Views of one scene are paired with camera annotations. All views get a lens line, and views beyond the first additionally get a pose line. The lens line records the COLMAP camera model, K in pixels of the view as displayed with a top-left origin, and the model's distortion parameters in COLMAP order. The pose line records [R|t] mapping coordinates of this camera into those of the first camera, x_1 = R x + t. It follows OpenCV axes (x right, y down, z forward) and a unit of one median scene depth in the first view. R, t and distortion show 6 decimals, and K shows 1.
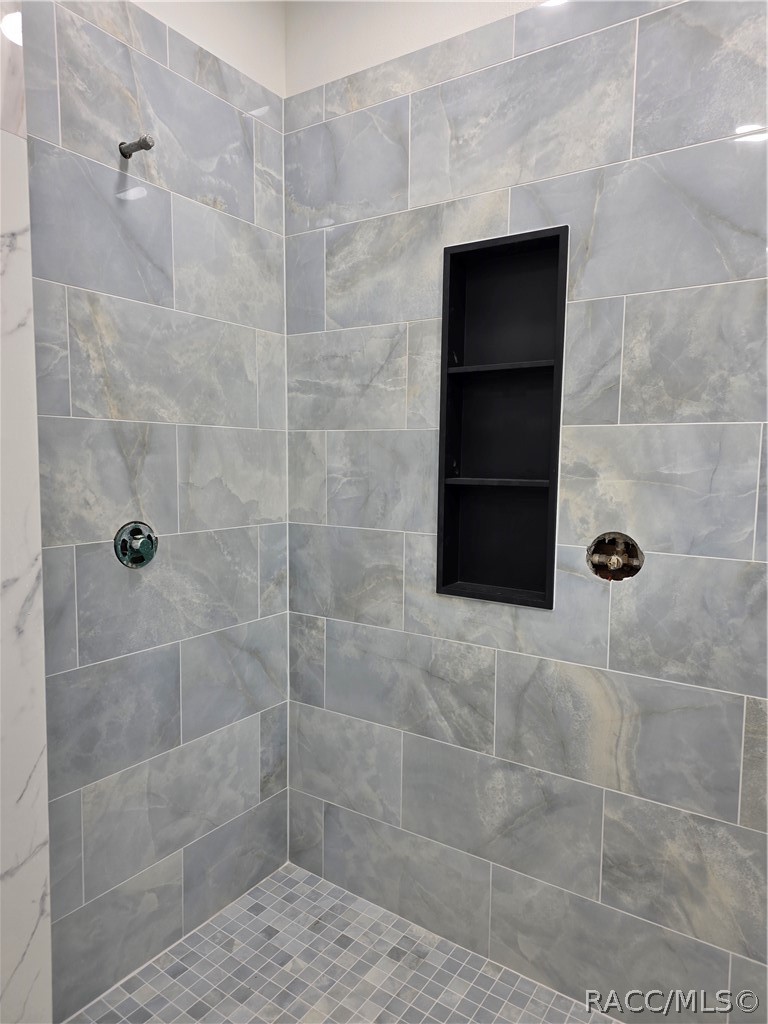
lens RADIAL K [[673.3, 0, 402.1], [0, 673.3, 520.5], [0, 0, 1]] dist [0.101079, -0.100086]
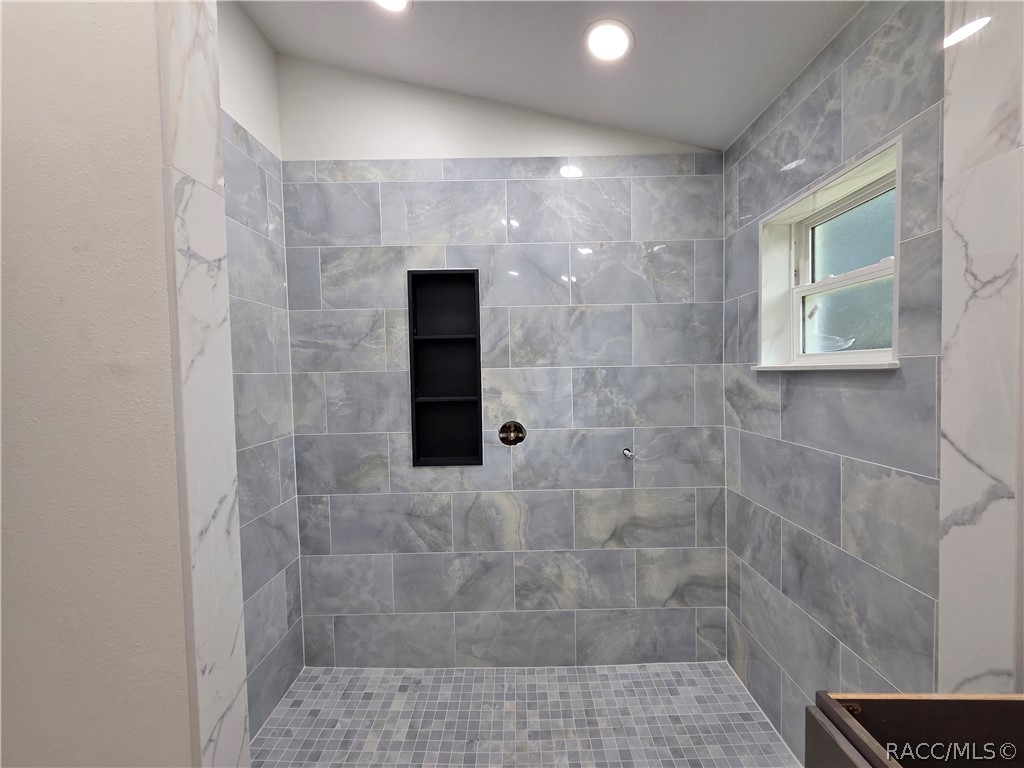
lens RADIAL K [[422.6, 0, 514.0], [0, 422.6, 389.6], [0, 0, 1]] dist [0.018114, -0.008690]
pose [[0.836537, -0.052449, 0.545395, -0.314623], [0.081817, 0.996205, -0.029690, -0.033797], [-0.541768, 0.069459, 0.837653, -0.049927]]
